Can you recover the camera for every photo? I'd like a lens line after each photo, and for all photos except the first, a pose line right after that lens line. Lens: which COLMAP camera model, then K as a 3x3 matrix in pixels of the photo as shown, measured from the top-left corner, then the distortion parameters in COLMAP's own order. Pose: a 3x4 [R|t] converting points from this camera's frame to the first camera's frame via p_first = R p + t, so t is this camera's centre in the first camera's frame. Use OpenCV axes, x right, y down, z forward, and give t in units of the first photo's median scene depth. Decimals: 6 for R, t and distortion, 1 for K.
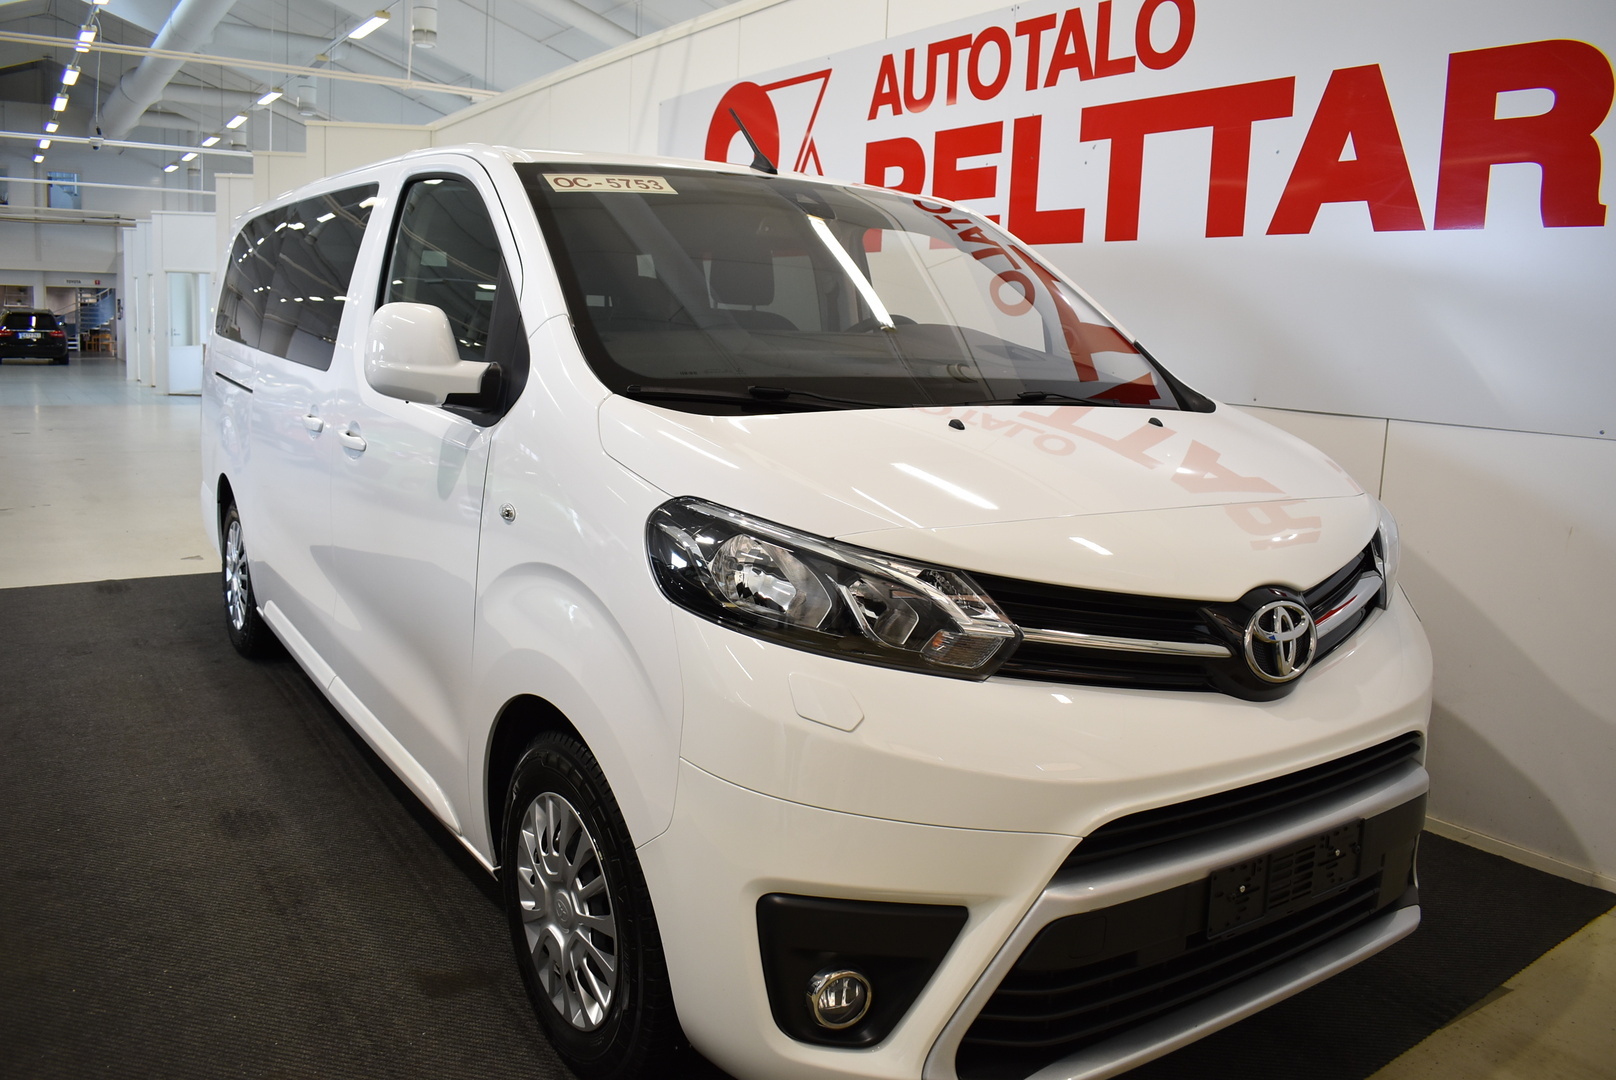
lens RADIAL K [[1209.3, 0, 808.0], [0, 1209.3, 540.0], [0, 0, 1]] dist [-0.085756, 0.000907]
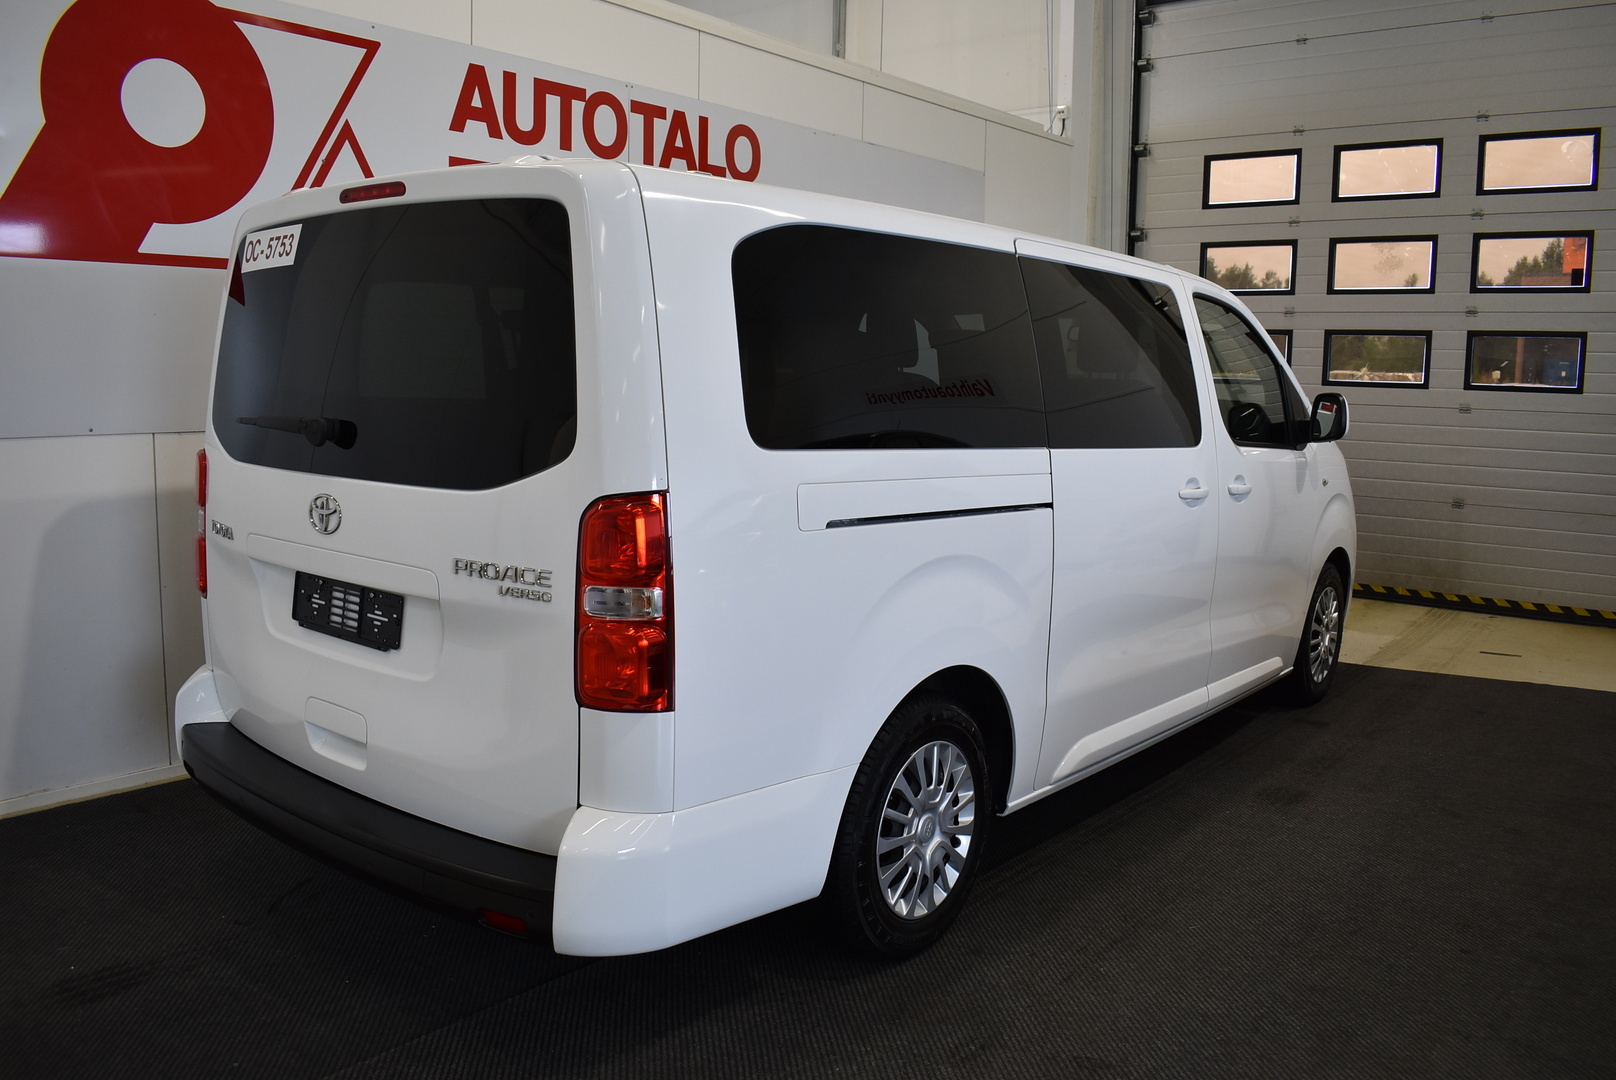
lens RADIAL K [[1277.8, 0, 808.0], [0, 1277.8, 540.0], [0, 0, 1]] dist [-0.089473, 0.008748]
pose [[-0.282462, -0.168665, 0.944334, -1.016936], [0.139932, 0.966647, 0.214506, -0.250370], [-0.949017, 0.192732, -0.249440, 1.153155]]
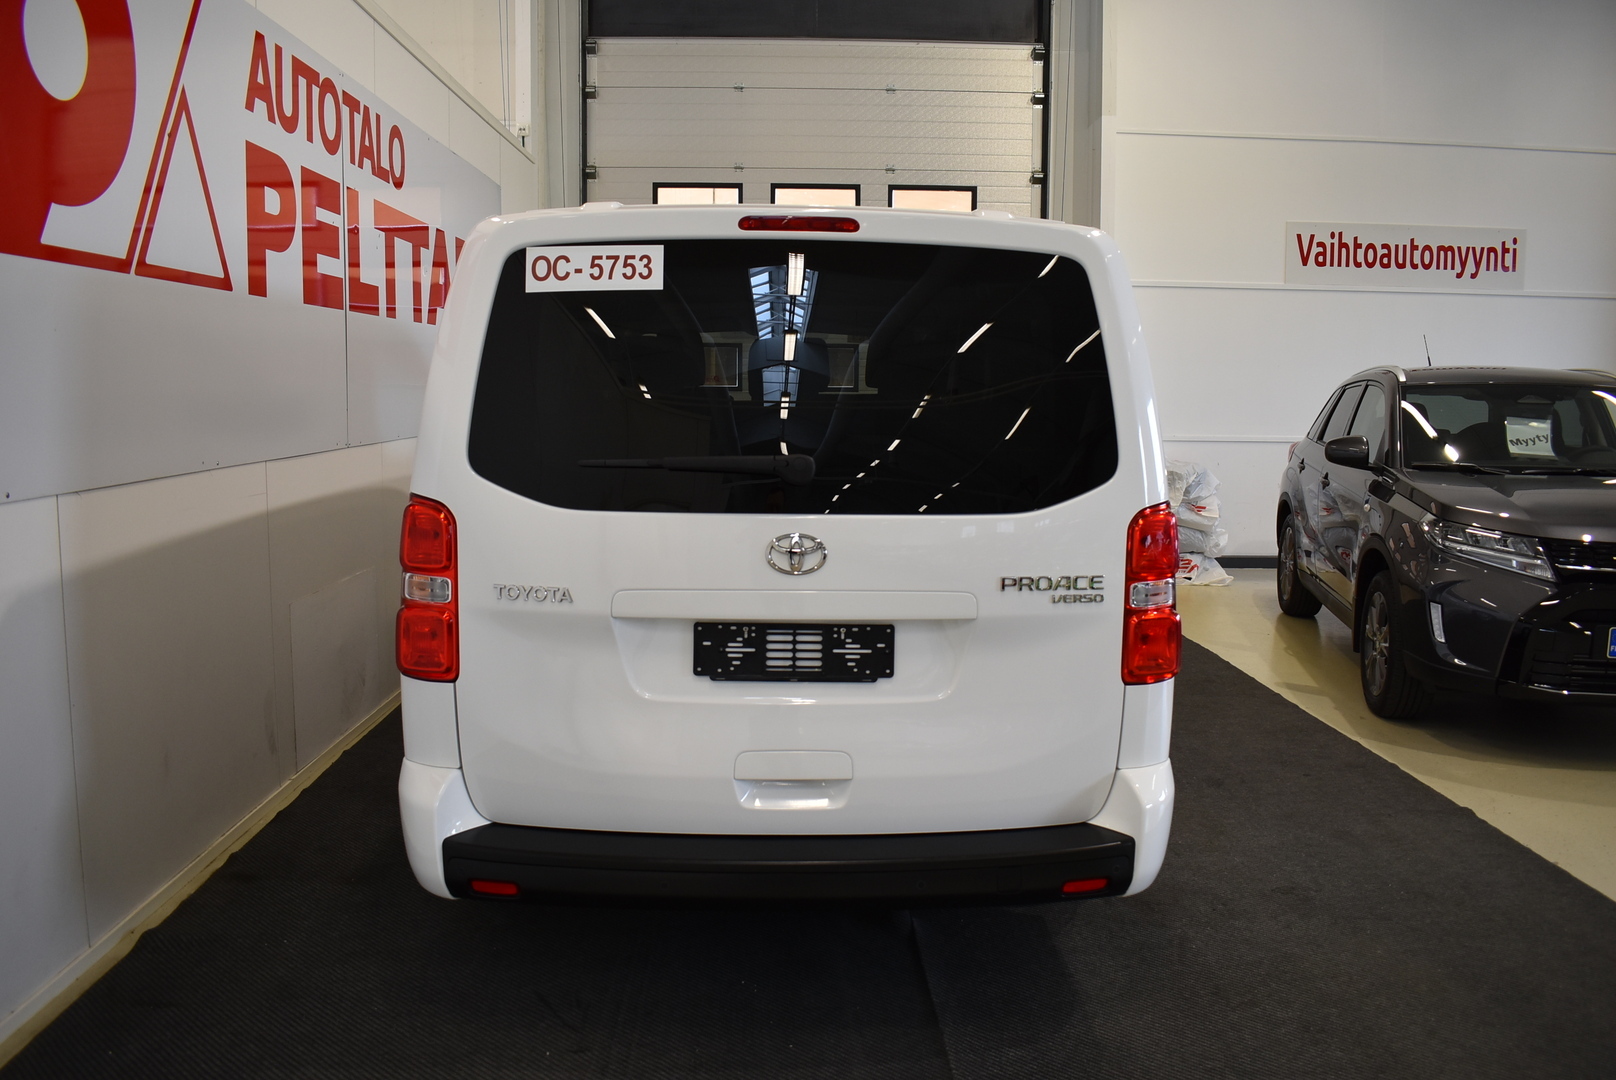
lens RADIAL K [[1287.4, 0, 808.0], [0, 1287.4, 540.0], [0, 0, 1]] dist [-0.061197, 0.009497]
pose [[-0.840420, -0.105445, 0.531578, -0.723363], [0.059980, 0.956764, 0.284614, -0.333860], [-0.538606, 0.271080, -0.797759, 1.649880]]
